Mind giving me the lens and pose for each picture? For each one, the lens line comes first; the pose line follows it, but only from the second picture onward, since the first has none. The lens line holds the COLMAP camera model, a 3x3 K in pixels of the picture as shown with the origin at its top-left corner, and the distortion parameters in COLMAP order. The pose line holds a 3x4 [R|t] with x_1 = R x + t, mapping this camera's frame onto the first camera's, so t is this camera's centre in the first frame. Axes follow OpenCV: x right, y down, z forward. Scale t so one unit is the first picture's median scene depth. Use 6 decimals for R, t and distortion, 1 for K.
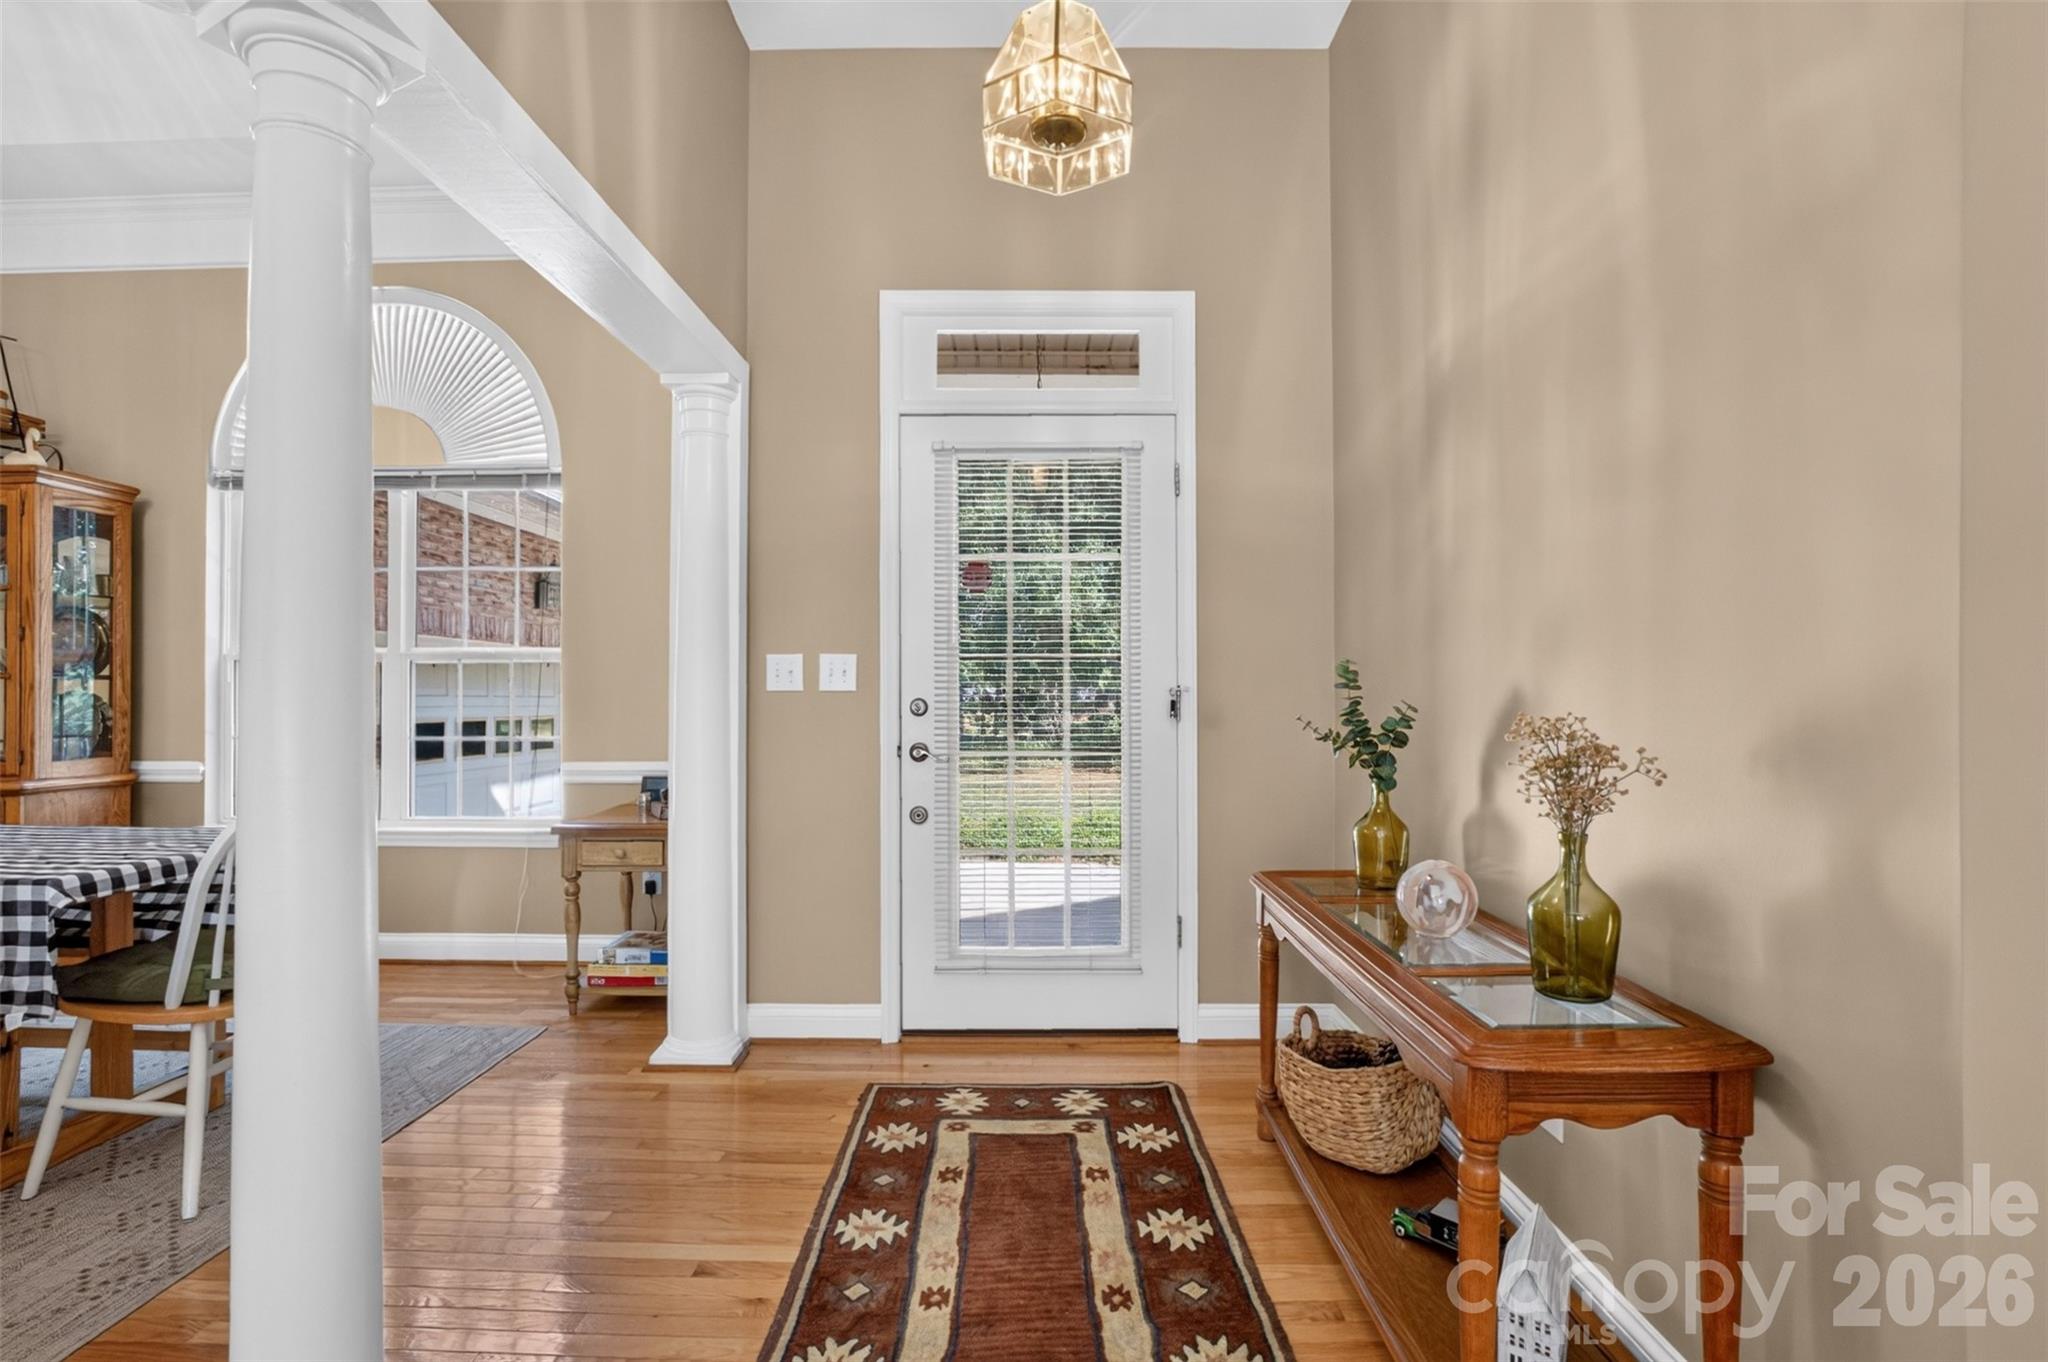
lens RADIAL K [[1012.8, 0, 1017.6], [0, 1012.8, 684.3], [0, 0, 1]] dist [0.002837, 0.002468]
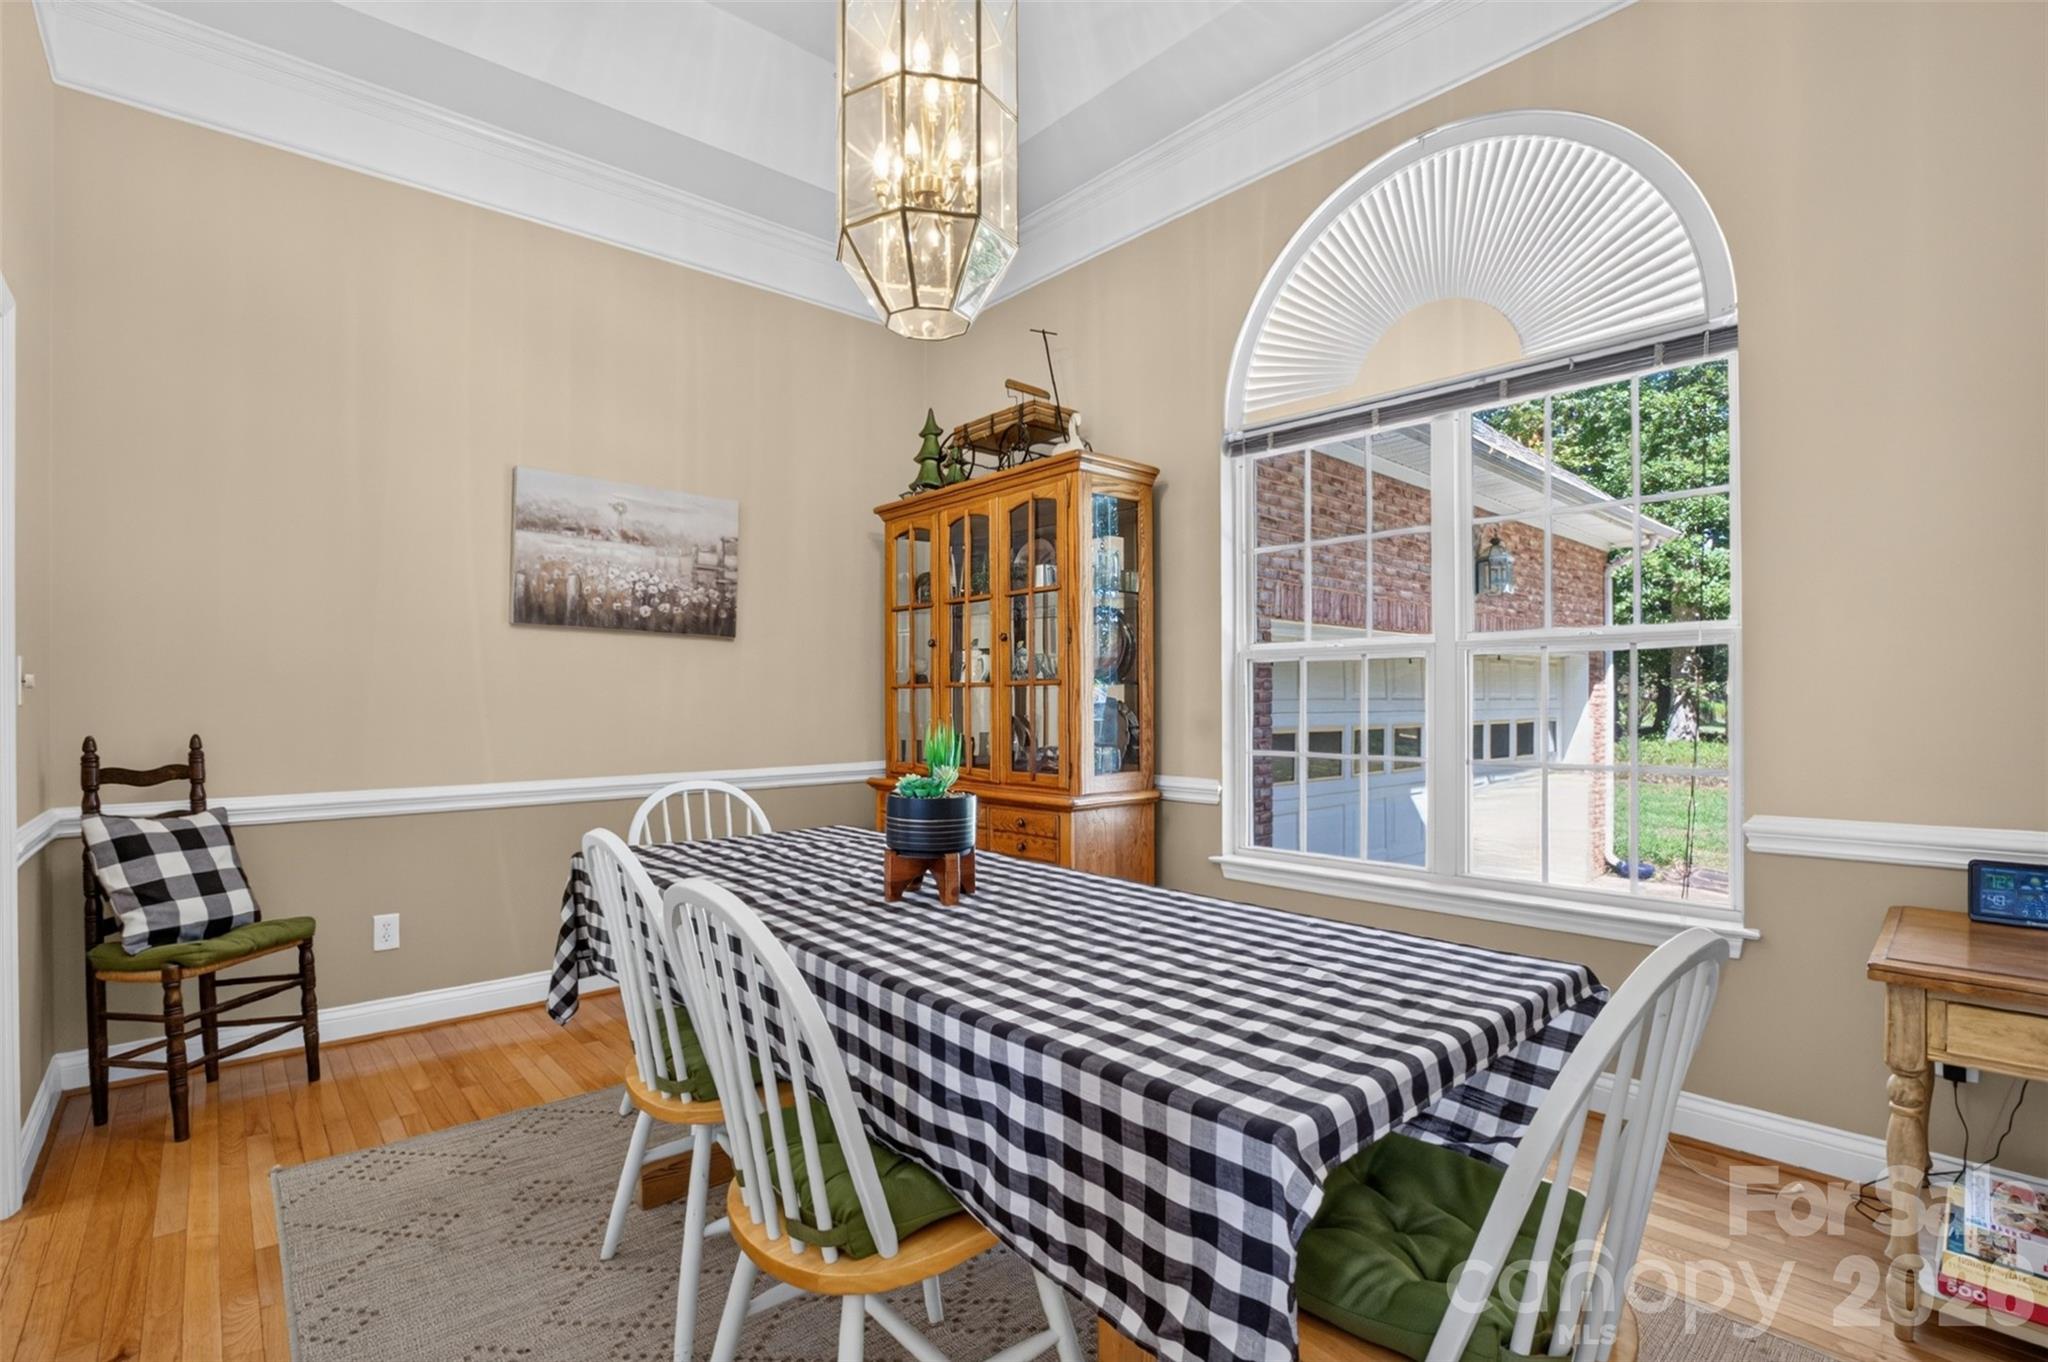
lens RADIAL K [[1012.8, 0, 1017.6], [0, 1012.8, 684.3], [0, 0, 1]] dist [0.002837, 0.002468]
pose [[0.715220, -0.012911, -0.698780, -0.343959], [0.013466, 0.999898, -0.004692, -0.002221], [0.698769, -0.006054, 0.715322, 0.287985]]
